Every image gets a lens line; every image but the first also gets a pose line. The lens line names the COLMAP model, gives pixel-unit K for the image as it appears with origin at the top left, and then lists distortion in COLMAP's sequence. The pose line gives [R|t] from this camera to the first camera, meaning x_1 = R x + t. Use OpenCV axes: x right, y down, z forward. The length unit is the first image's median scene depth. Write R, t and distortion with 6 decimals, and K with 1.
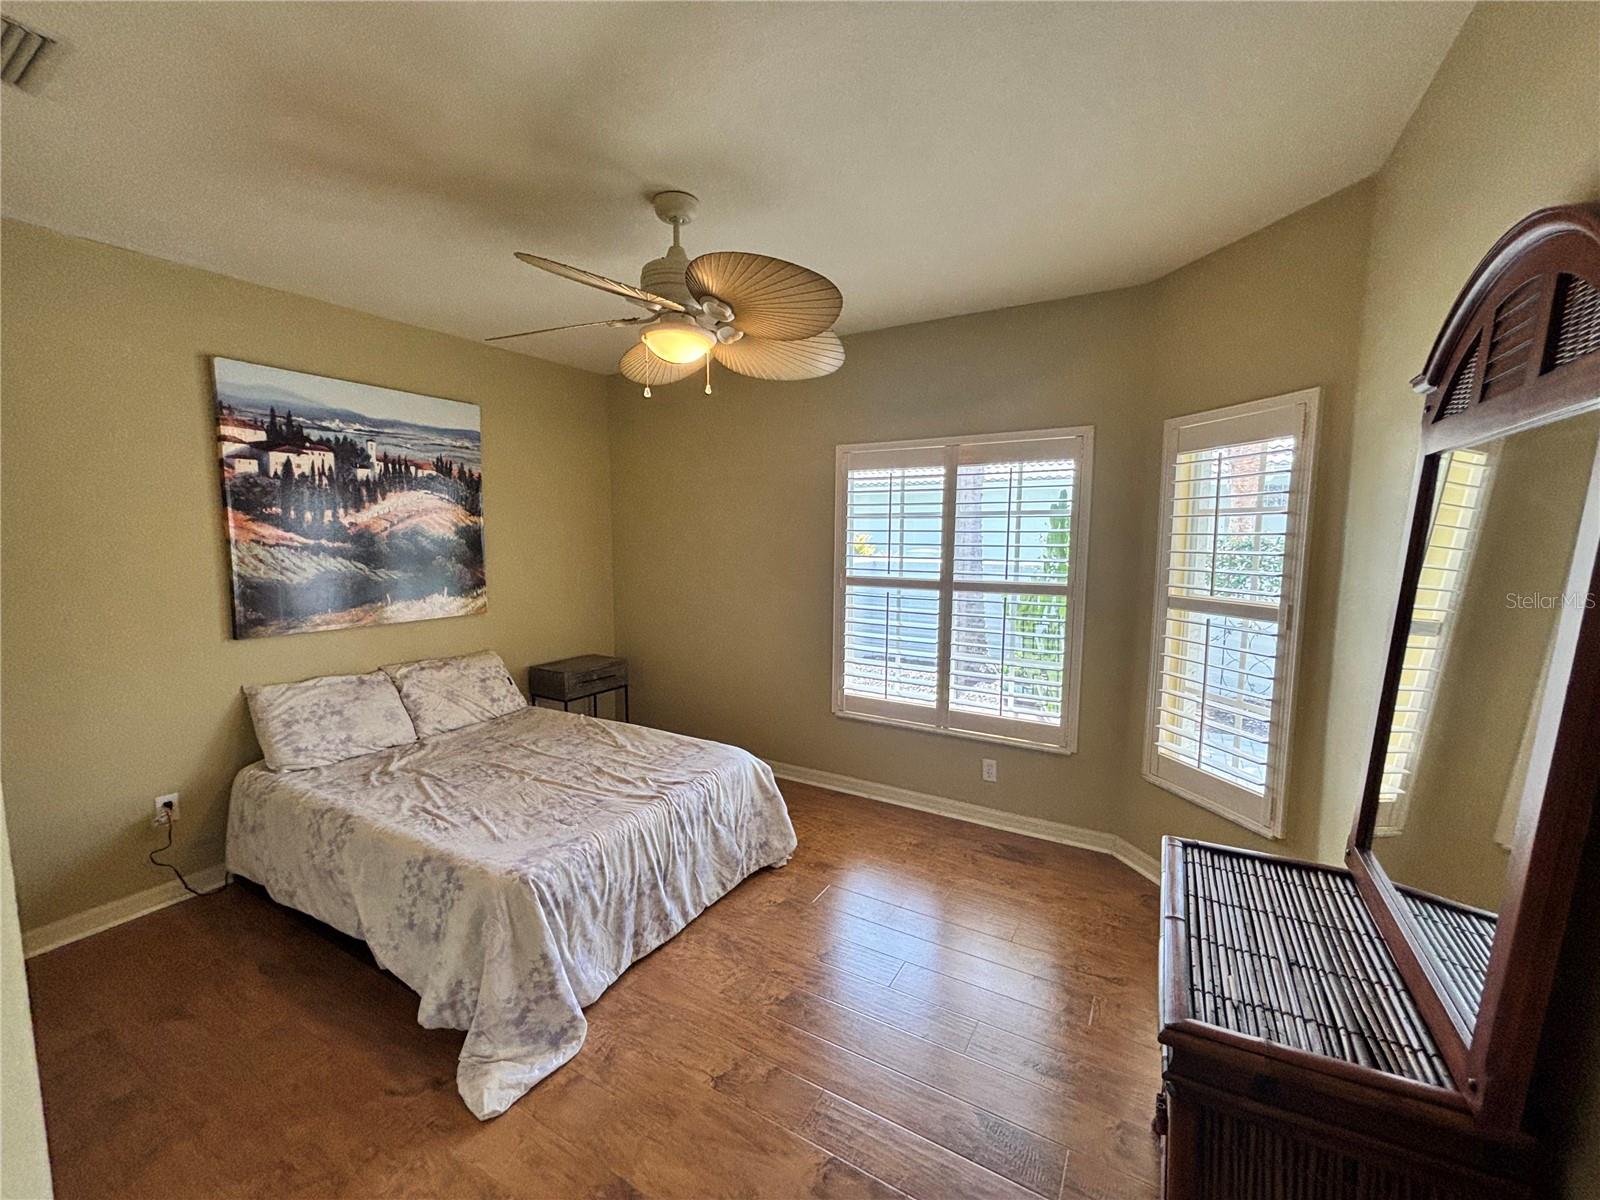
lens RADIAL K [[648.3, 0, 801.2], [0, 648.3, 589.3], [0, 0, 1]] dist [0.000984, 0.000166]
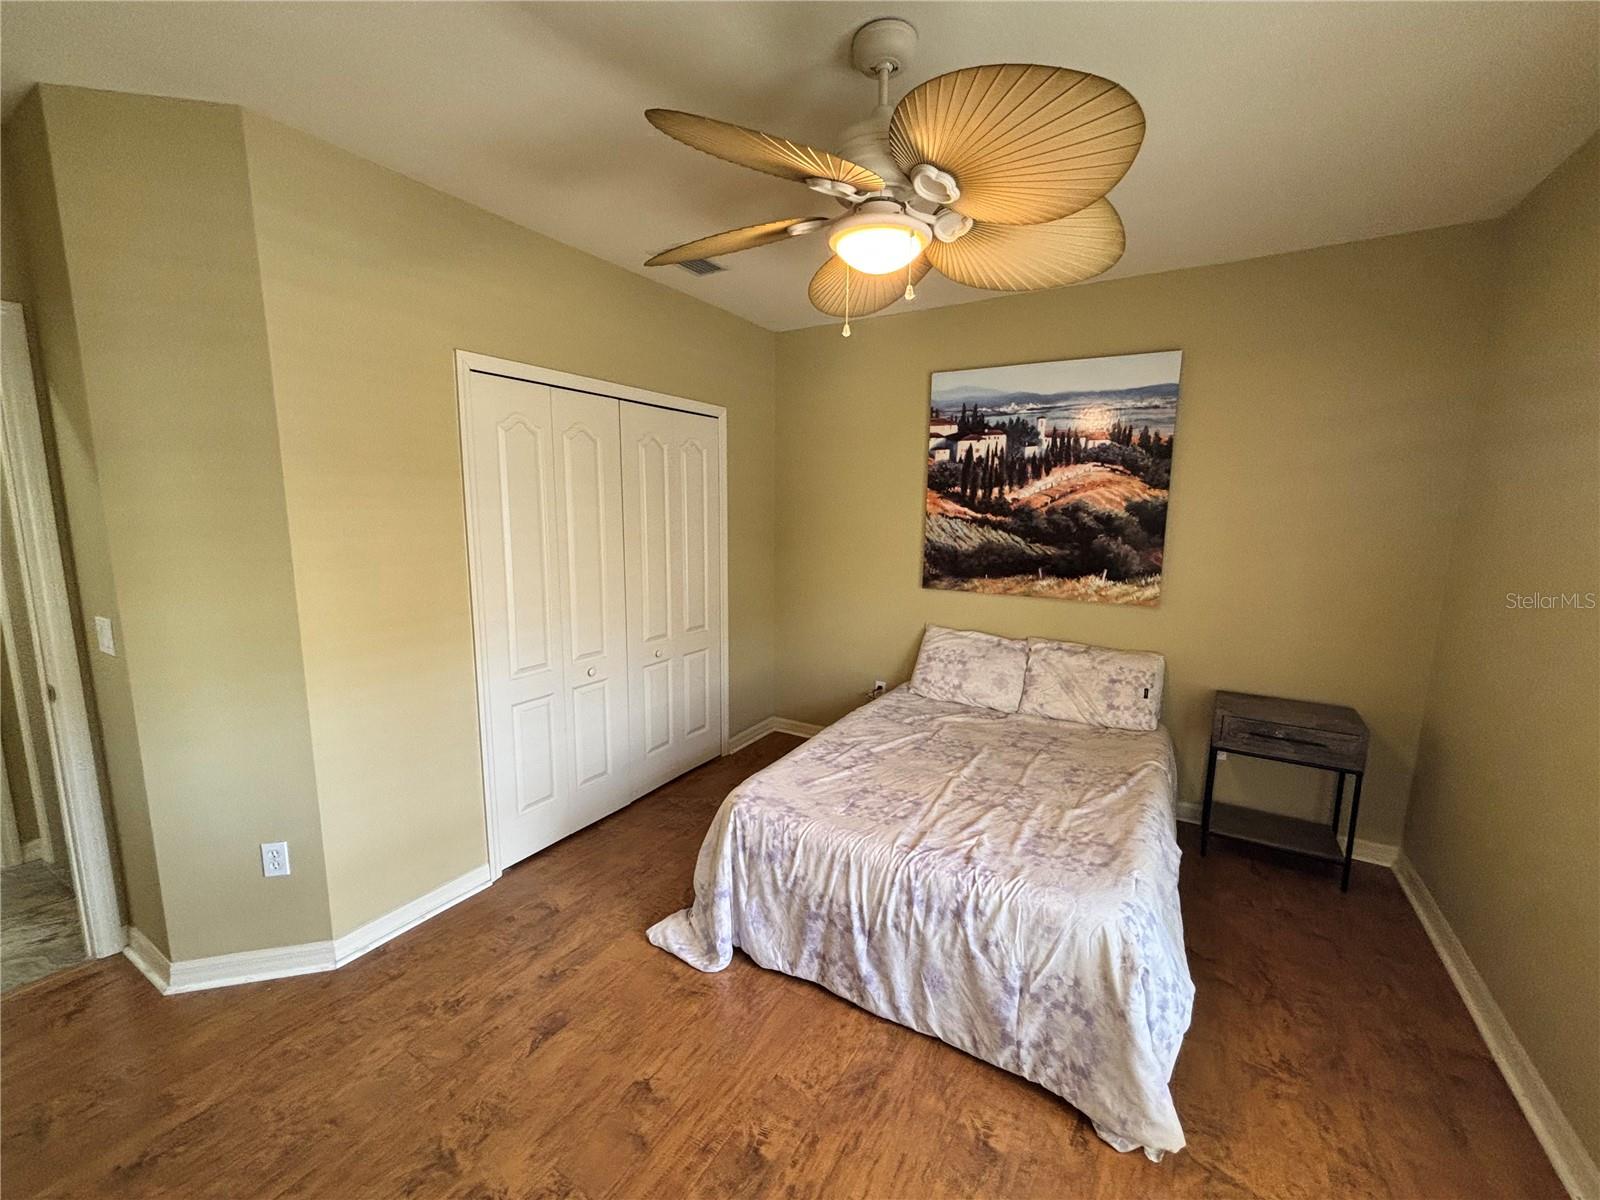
lens RADIAL K [[648.3, 0, 800.9], [0, 648.3, 596.1], [0, 0, 1]] dist [0.000984, 0.000166]
pose [[-0.013463, 0.139242, -0.990167, 0.431138], [-0.096187, 0.985484, 0.139891, -0.063135], [0.995272, 0.097124, 0.000126, 0.704280]]
